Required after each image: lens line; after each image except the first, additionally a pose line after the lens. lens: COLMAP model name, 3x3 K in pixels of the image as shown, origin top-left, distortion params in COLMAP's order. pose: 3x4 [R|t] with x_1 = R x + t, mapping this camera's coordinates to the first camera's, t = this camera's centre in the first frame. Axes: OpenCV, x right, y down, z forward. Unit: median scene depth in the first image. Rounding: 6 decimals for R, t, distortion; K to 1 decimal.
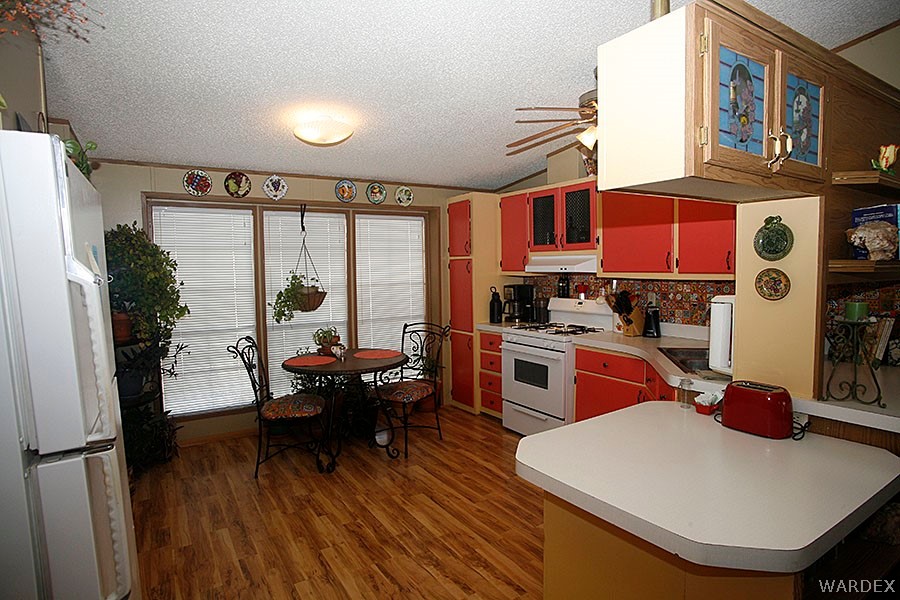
lens RADIAL K [[490.0, 0, 455.7], [0, 490.0, 303.3], [0, 0, 1]] dist [-0.112537, 0.061167]
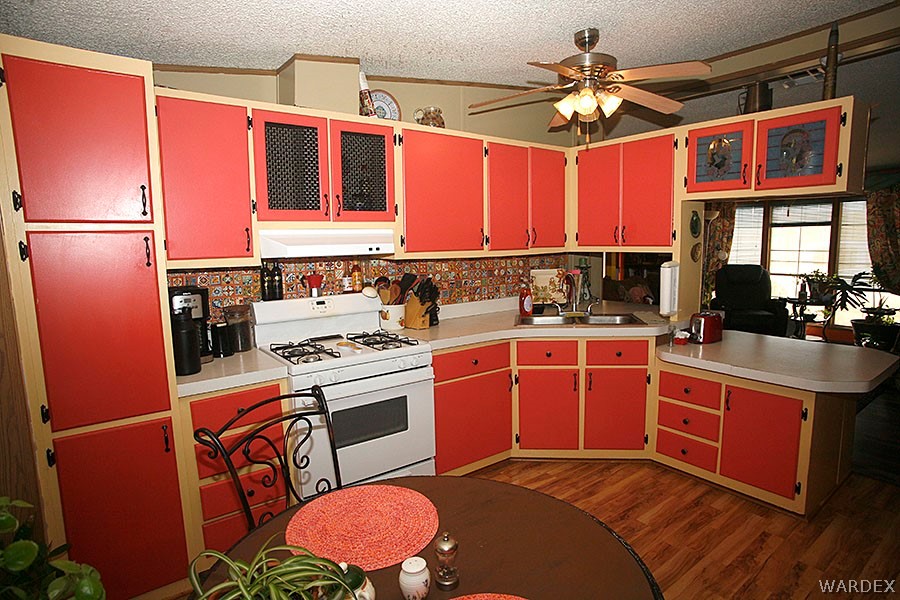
lens RADIAL K [[490.0, 0, 455.7], [0, 490.0, 303.3], [0, 0, 1]] dist [-0.112537, 0.061167]
pose [[-0.075635, -0.108225, 0.991245, -0.468885], [0.093298, 0.988963, 0.115095, -0.066365], [-0.992761, 0.101186, -0.064703, 0.983133]]
